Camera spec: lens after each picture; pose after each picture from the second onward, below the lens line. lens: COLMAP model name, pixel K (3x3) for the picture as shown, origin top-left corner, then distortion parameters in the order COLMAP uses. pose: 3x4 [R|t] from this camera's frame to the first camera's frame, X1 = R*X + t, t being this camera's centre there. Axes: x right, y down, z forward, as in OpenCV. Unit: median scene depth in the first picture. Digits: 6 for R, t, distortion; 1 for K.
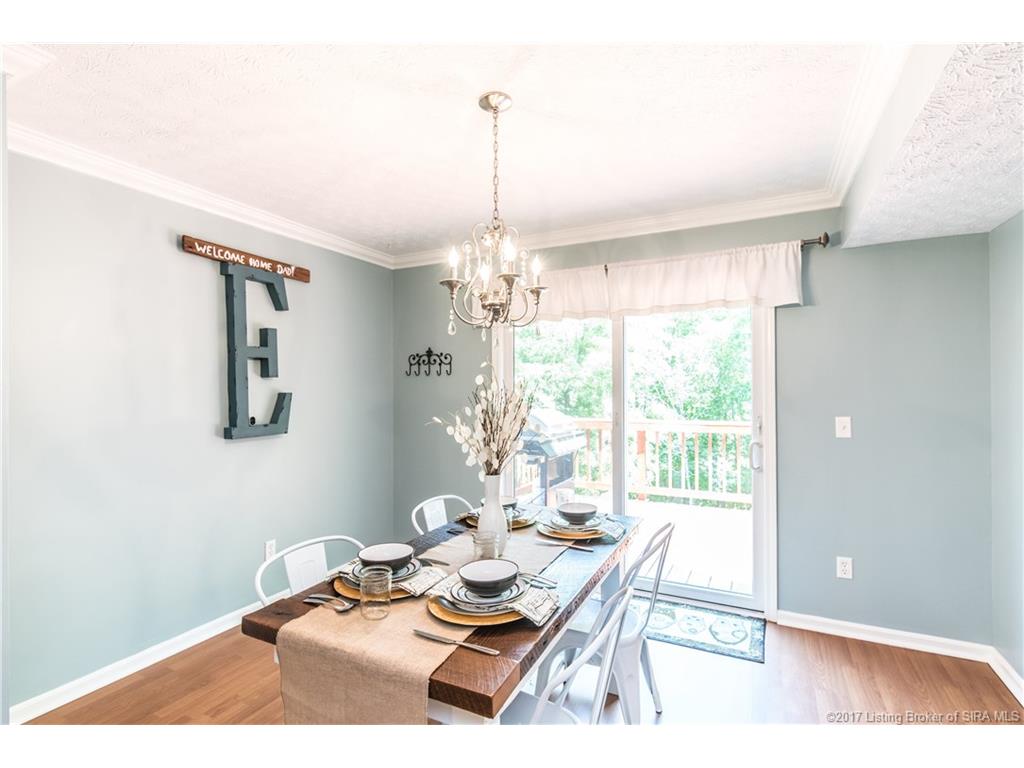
lens RADIAL K [[493.0, 0, 510.4], [0, 493.0, 384.7], [0, 0, 1]] dist [0.001199, 0.000195]
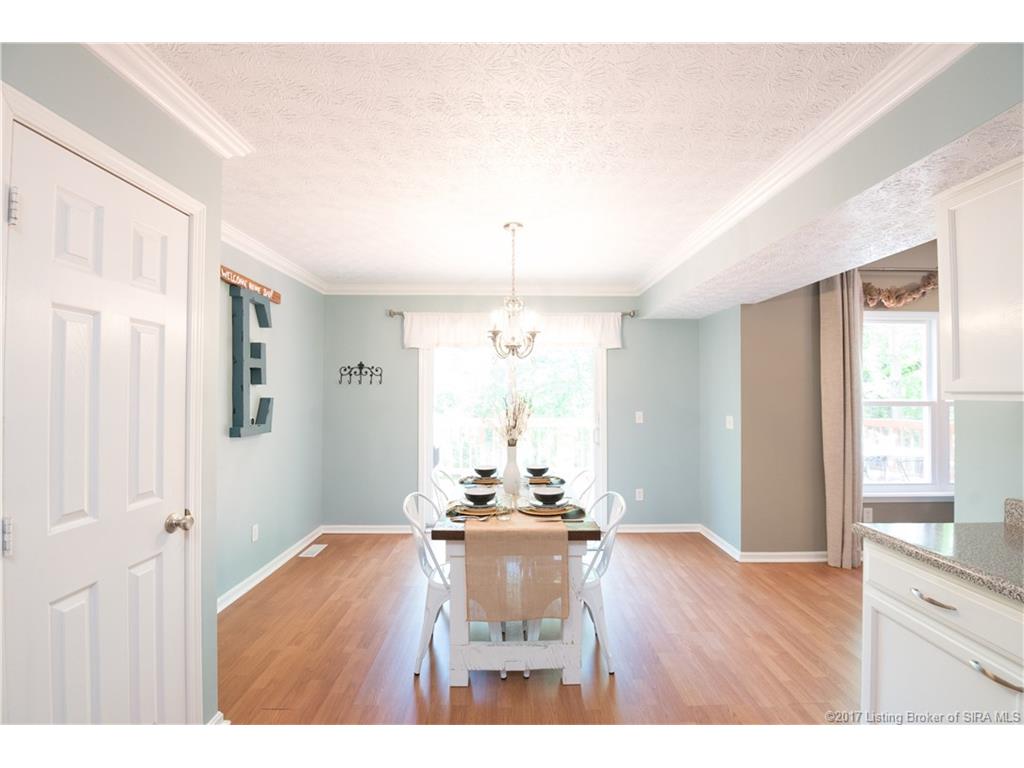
lens RADIAL K [[442.4, 0, 509.6], [0, 442.4, 385.5], [0, 0, 1]] dist [-0.017659, -0.000168]
pose [[0.889333, 0.014781, 0.457022, -0.439242], [-0.008171, 0.999832, -0.016436, -0.000395], [-0.457187, 0.010882, 0.889304, -0.203113]]
